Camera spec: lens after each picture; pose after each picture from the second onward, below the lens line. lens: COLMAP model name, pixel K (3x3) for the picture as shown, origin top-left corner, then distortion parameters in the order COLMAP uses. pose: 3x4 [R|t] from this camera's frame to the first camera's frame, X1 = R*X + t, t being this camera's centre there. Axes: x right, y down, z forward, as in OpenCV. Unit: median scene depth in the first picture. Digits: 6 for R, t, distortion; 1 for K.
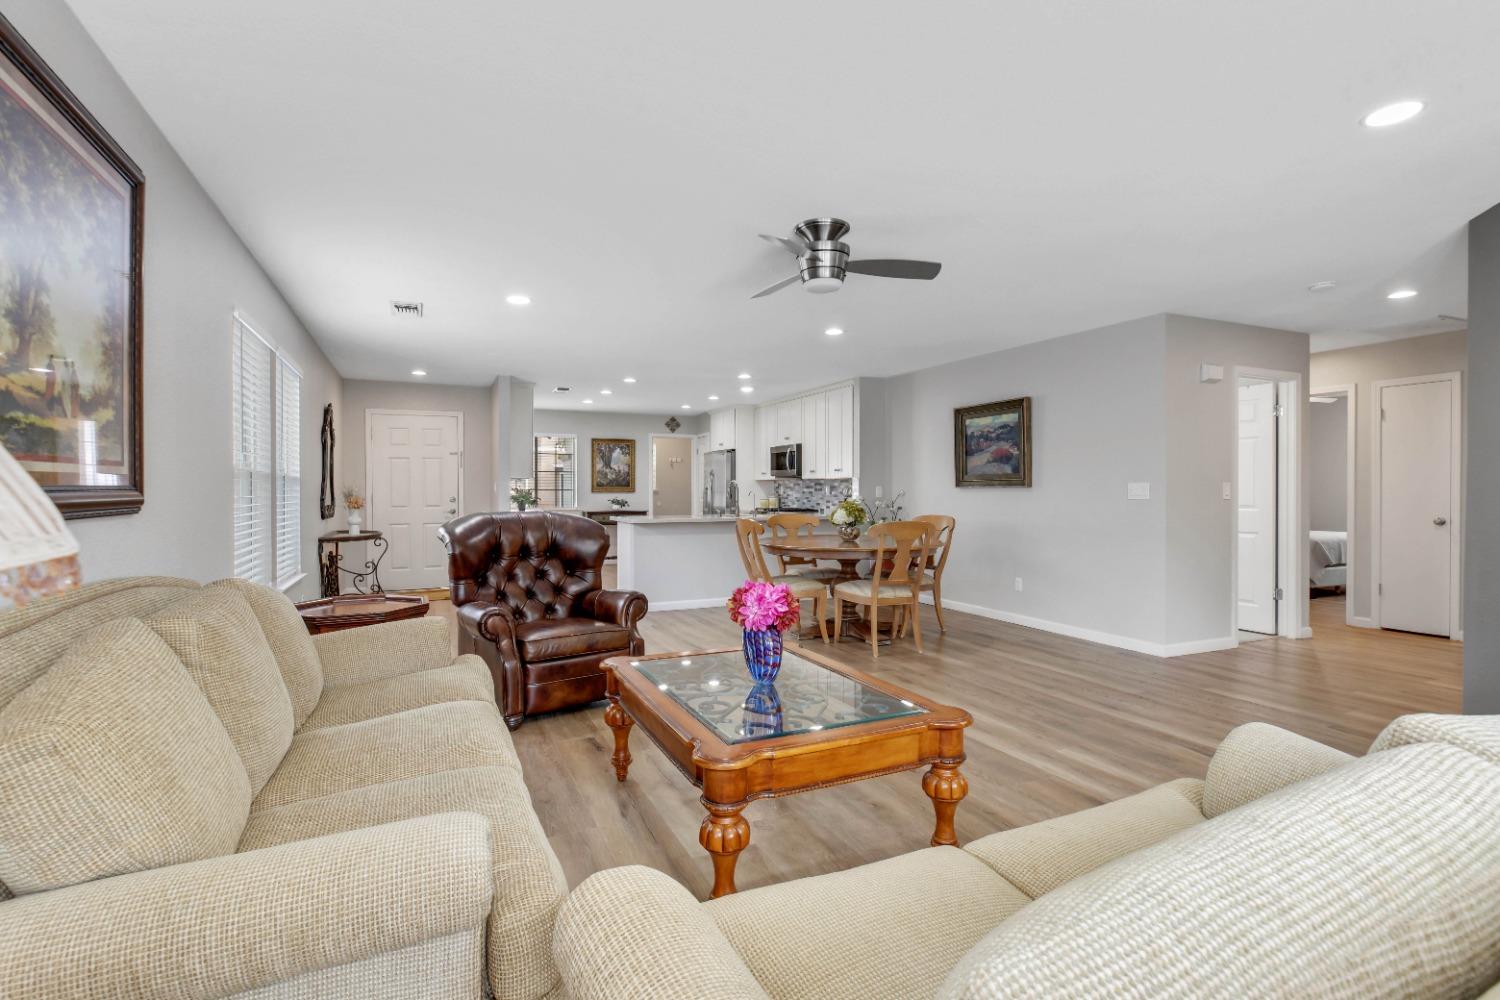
lens RADIAL K [[718.5, 0, 750.0], [0, 718.5, 500.0], [0, 0, 1]] dist [-0.000436, -0.000071]
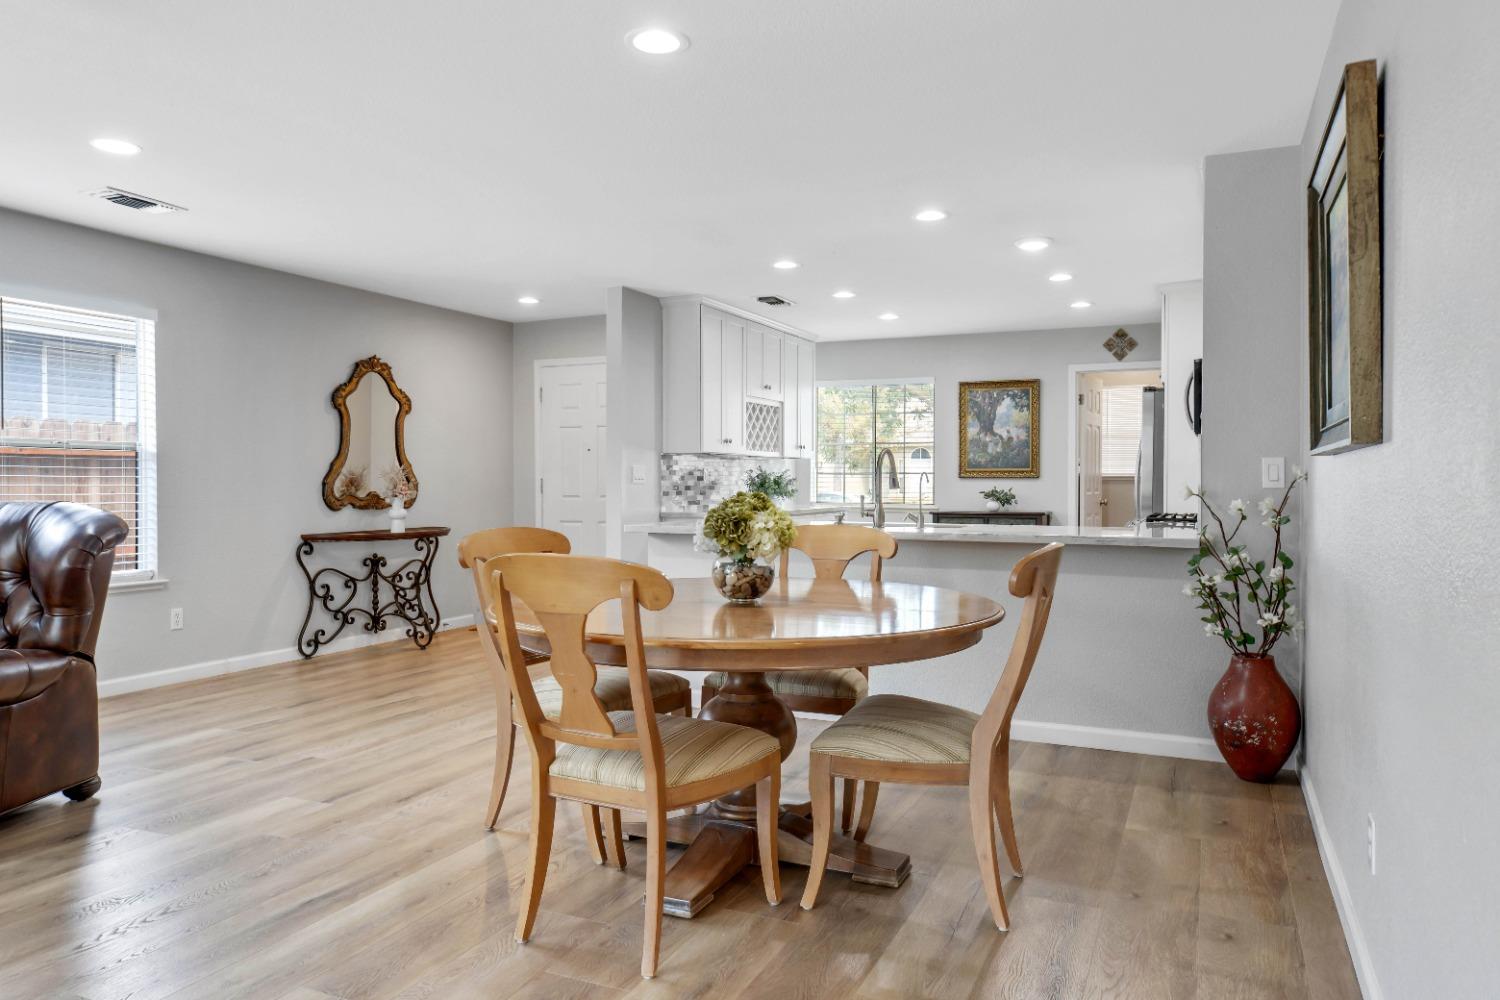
lens RADIAL K [[1028.6, 0, 743.4], [0, 1028.6, 494.4], [0, 0, 1]] dist [0.018205, 0.001098]
pose [[0.661362, 0.012915, -0.749956, 0.395488], [-0.012102, 0.999905, 0.006546, -0.001414], [0.749970, 0.004747, 0.661455, 0.482429]]
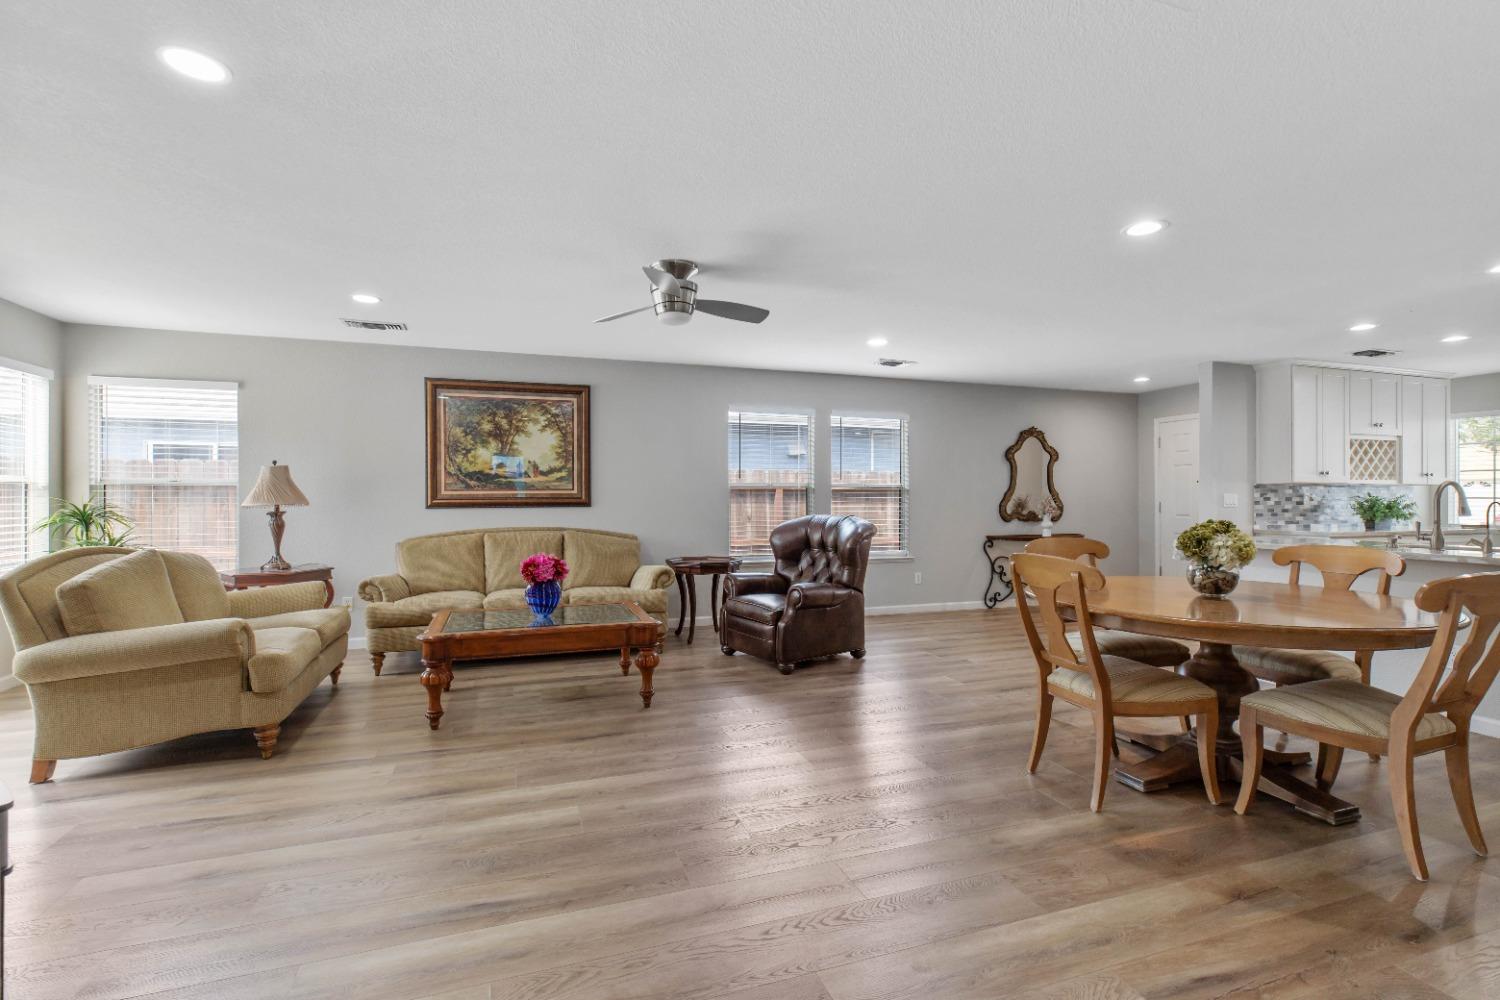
lens RADIAL K [[679.0, 0, 747.7], [0, 679.0, 493.4], [0, 0, 1]] dist [0.003453, 0.000024]
pose [[-0.087322, -0.004615, -0.996169, 0.497161], [-0.013919, 0.999897, -0.003412, -0.009488], [0.996083, 0.013568, -0.087377, 0.518896]]
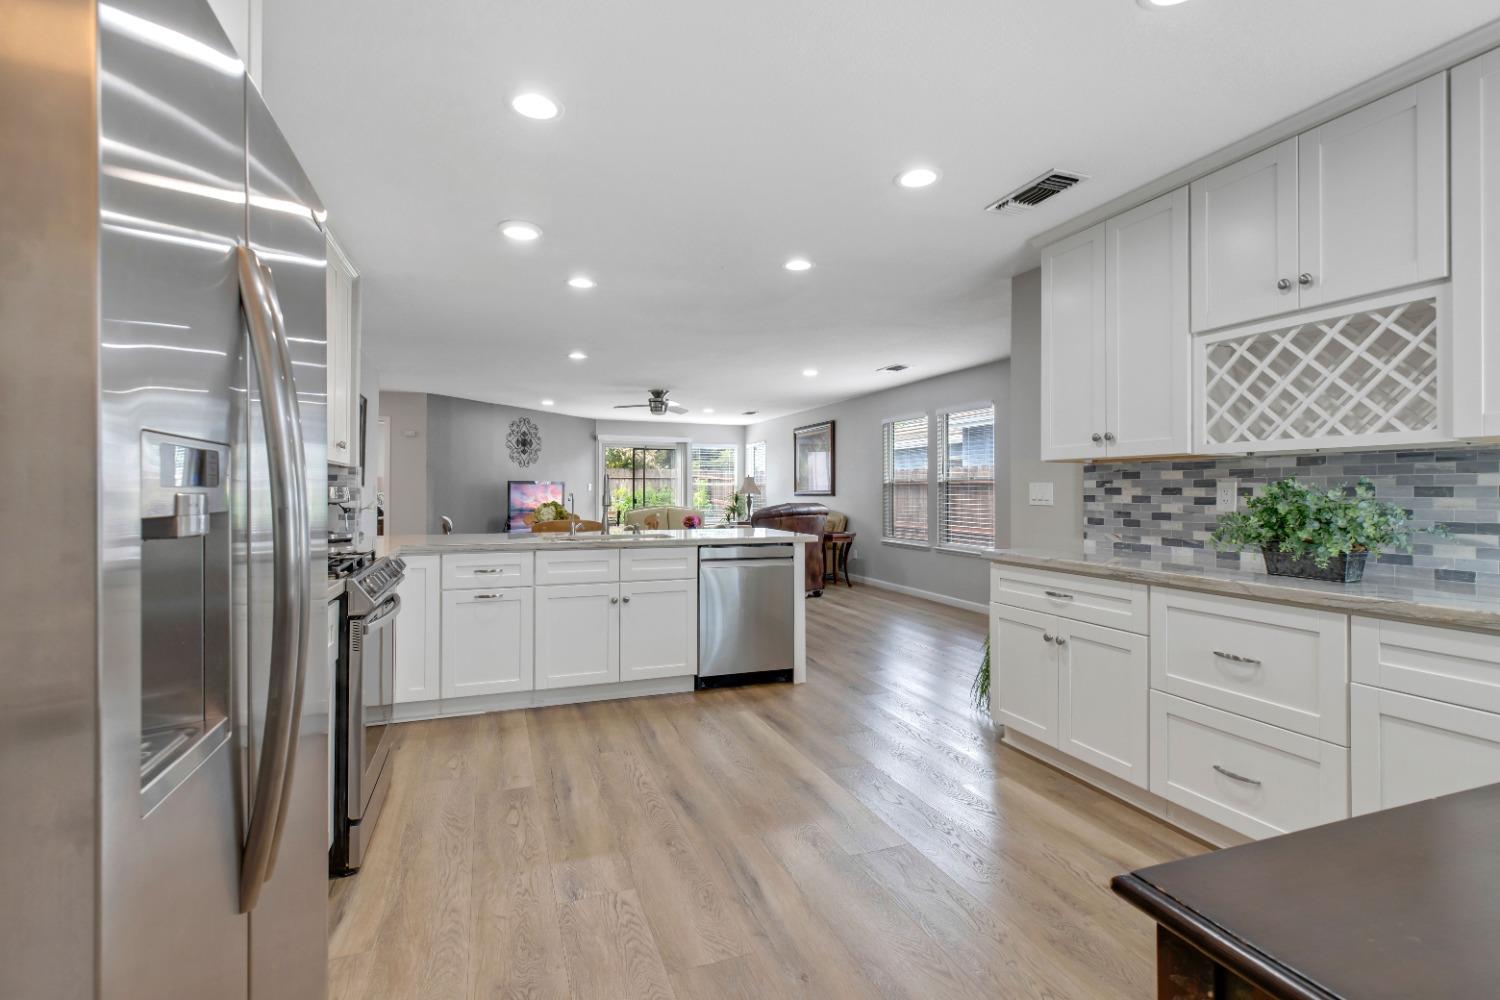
lens RADIAL K [[679.0, 0, 747.7], [0, 679.0, 493.4], [0, 0, 1]] dist [0.003453, 0.000024]
pose [[-0.997800, -0.000941, 0.066296, -0.166555], [0.000172, 0.999859, 0.016776, -0.020152], [-0.066303, 0.016750, -0.997659, 1.494651]]
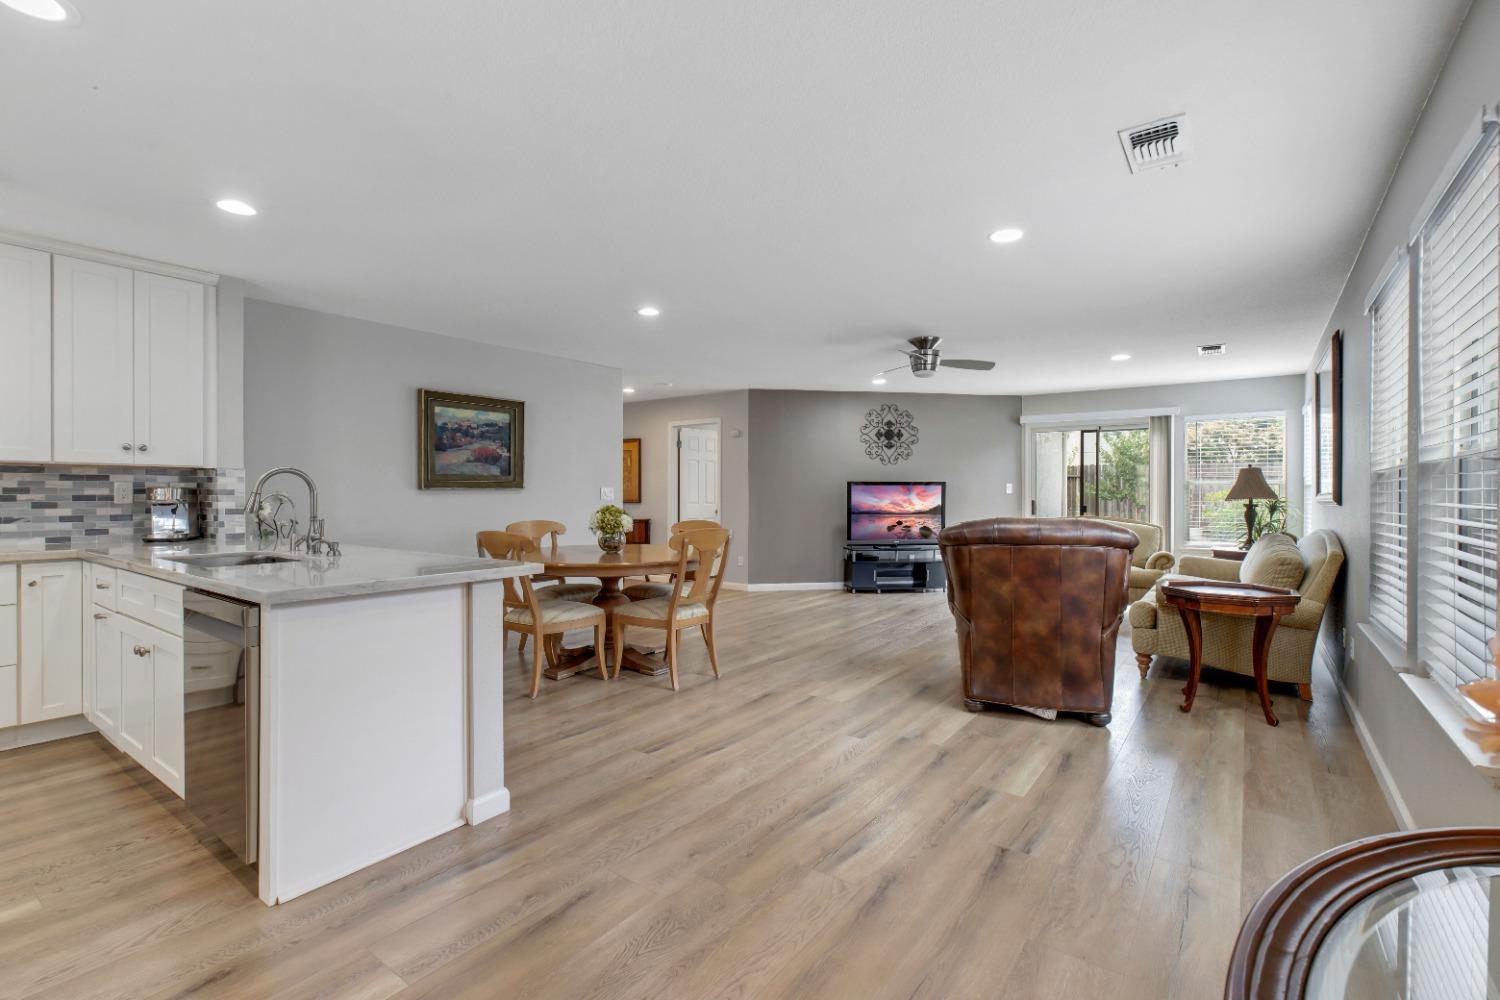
lens RADIAL K [[679.0, 0, 747.7], [0, 679.0, 493.4], [0, 0, 1]] dist [0.003453, 0.000024]
pose [[-0.488478, -0.001130, 0.872576, -0.475876], [0.009715, 0.999930, 0.006734, -0.012609], [-0.872522, 0.011766, -0.488433, 0.928721]]
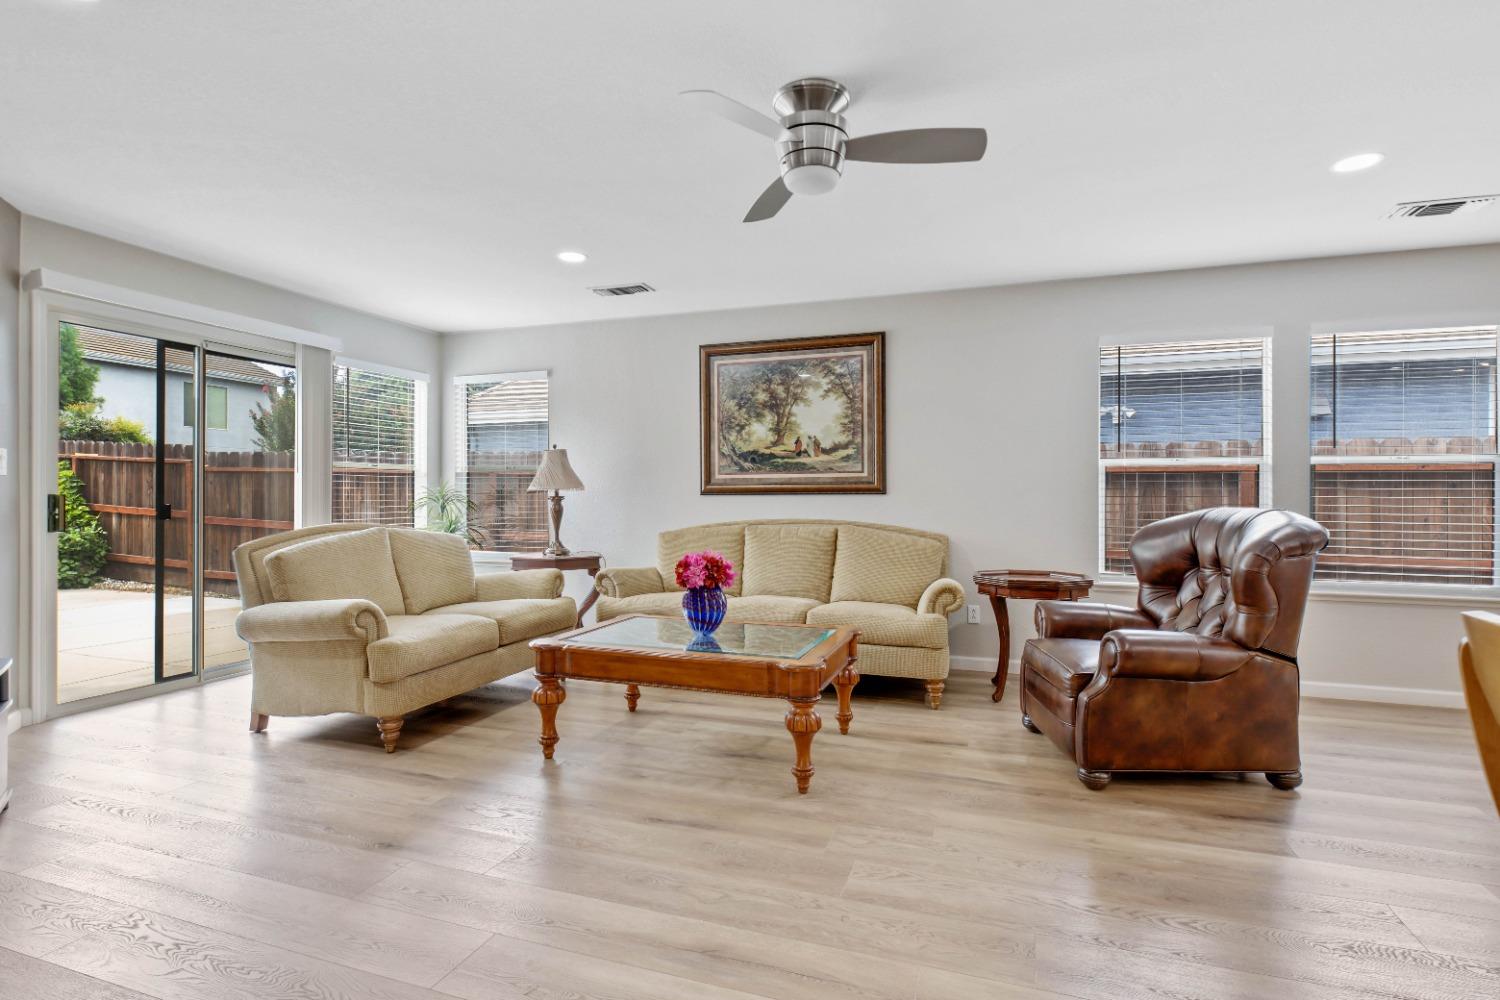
lens RADIAL K [[756.1, 0, 750.2], [0, 756.1, 494.7], [0, 0, 1]] dist [-0.000226, -0.000131]
pose [[-0.691397, 0.000588, -0.722475, 0.291303], [-0.010981, 0.999876, 0.011322, -0.000316], [0.722392, 0.015761, -0.691304, 0.631161]]
